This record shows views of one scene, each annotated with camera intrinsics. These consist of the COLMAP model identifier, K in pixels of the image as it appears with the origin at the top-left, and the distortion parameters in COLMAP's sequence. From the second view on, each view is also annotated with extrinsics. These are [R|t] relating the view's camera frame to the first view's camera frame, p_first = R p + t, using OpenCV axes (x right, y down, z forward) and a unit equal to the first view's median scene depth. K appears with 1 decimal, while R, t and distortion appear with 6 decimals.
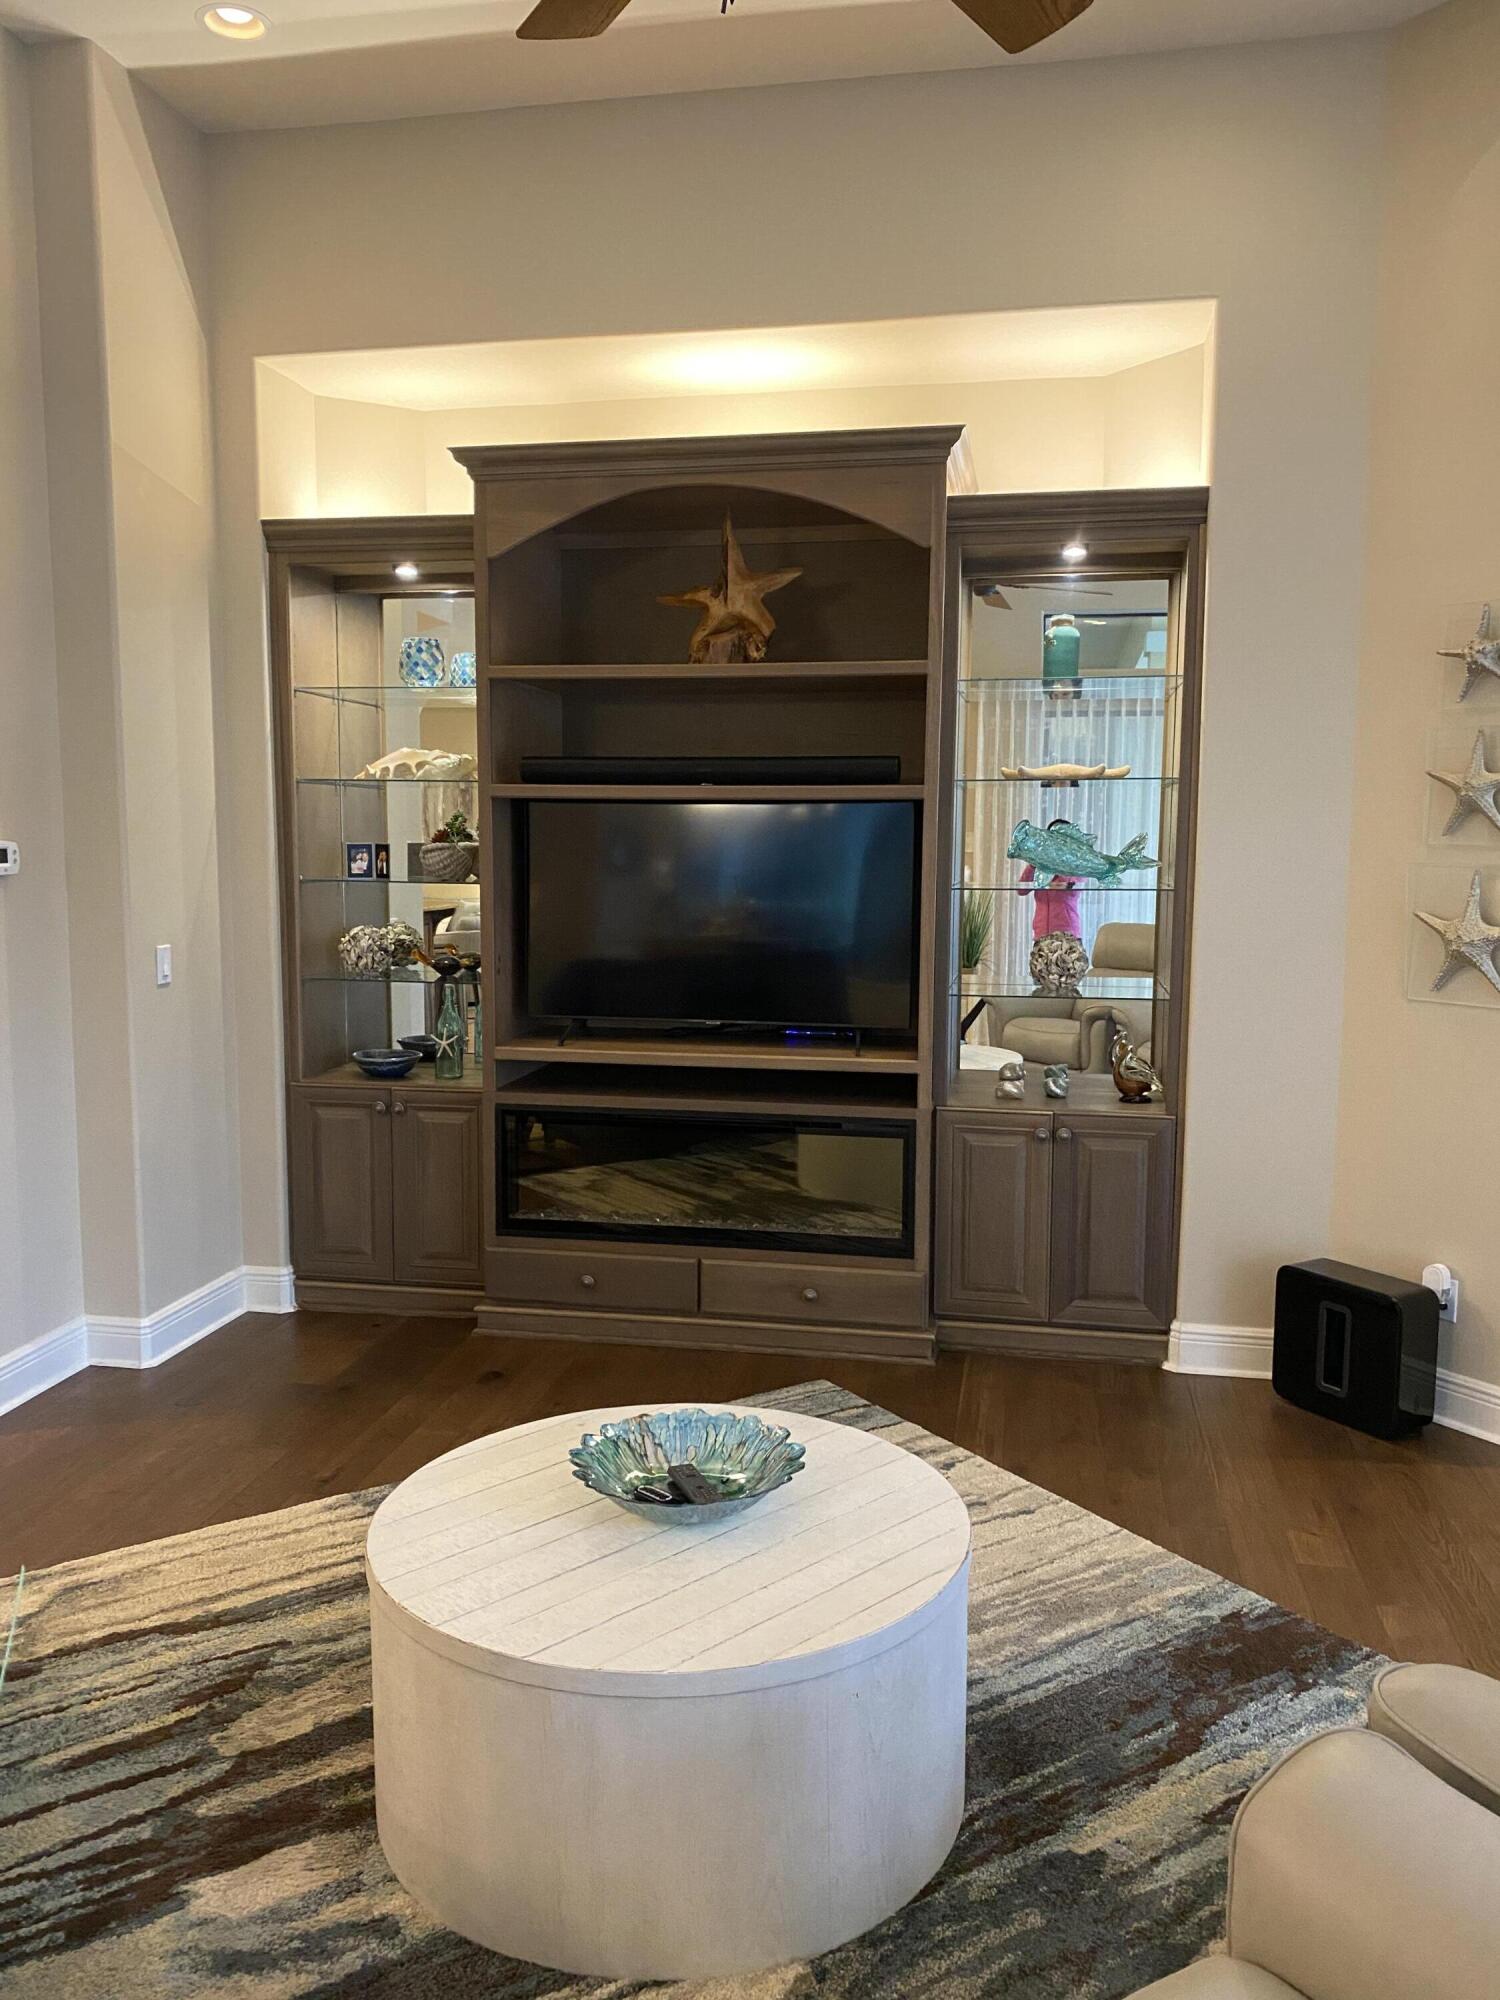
lens RADIAL K [[1514.5, 0, 750.0], [0, 1514.5, 1000.0], [0, 0, 1]] dist [0.043108, -0.057838]
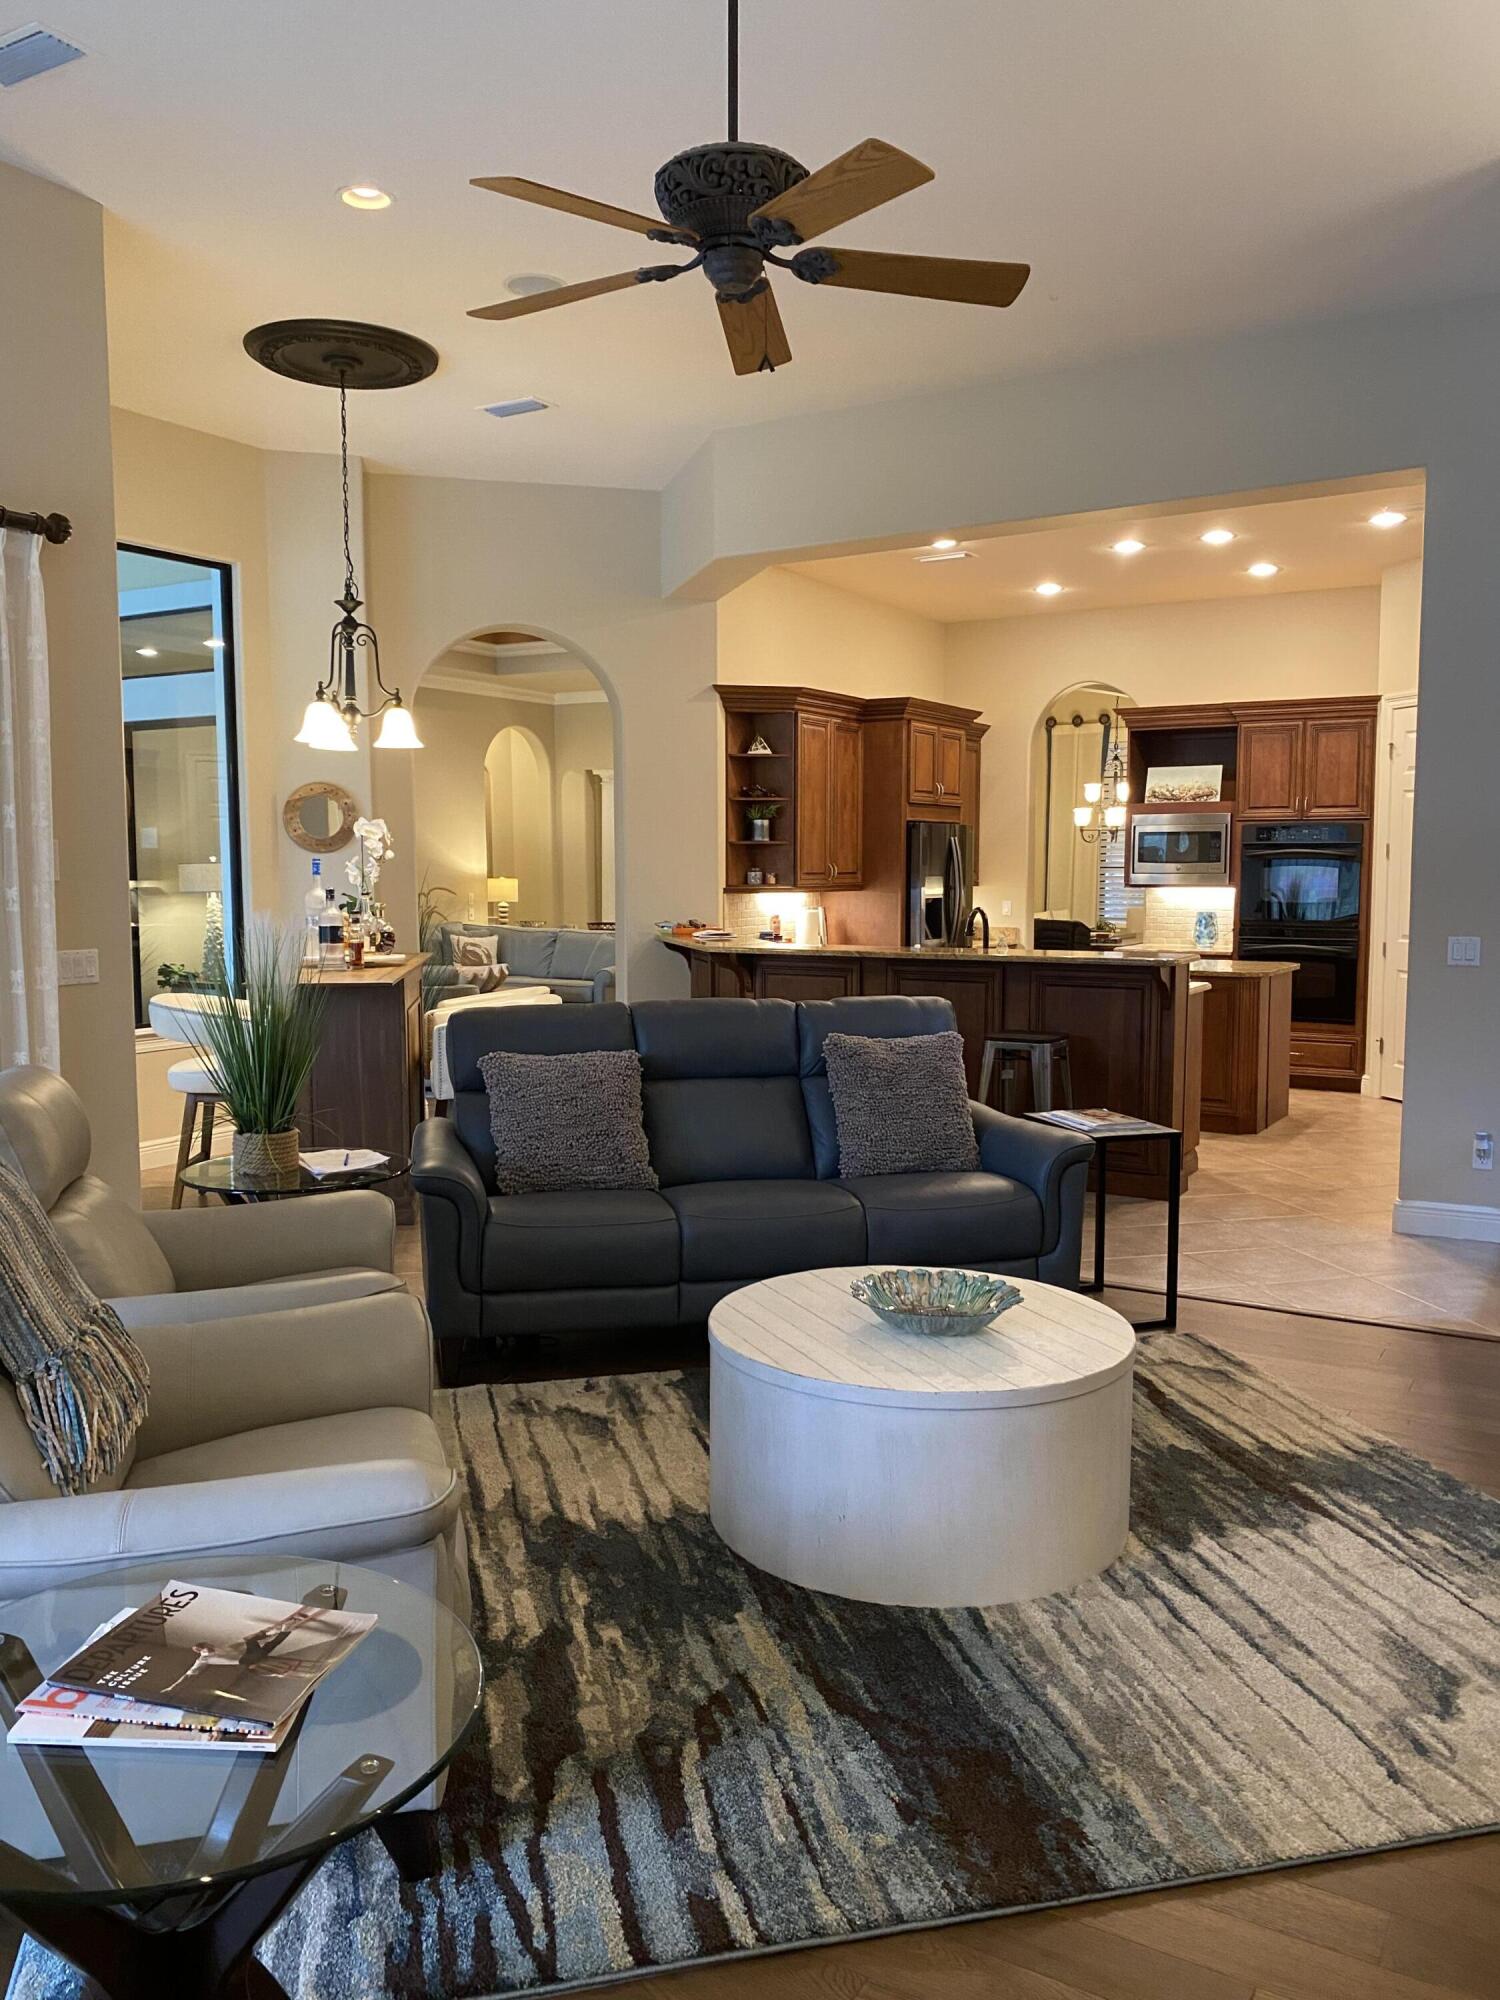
lens RADIAL K [[1514.5, 0, 750.0], [0, 1514.5, 1000.0], [0, 0, 1]] dist [0.043108, -0.057838]
pose [[-0.318998, 0.081351, -0.944257, 1.061907], [-0.105771, 0.987029, 0.120769, -0.088625], [0.941835, 0.138401, -0.306256, 1.015786]]
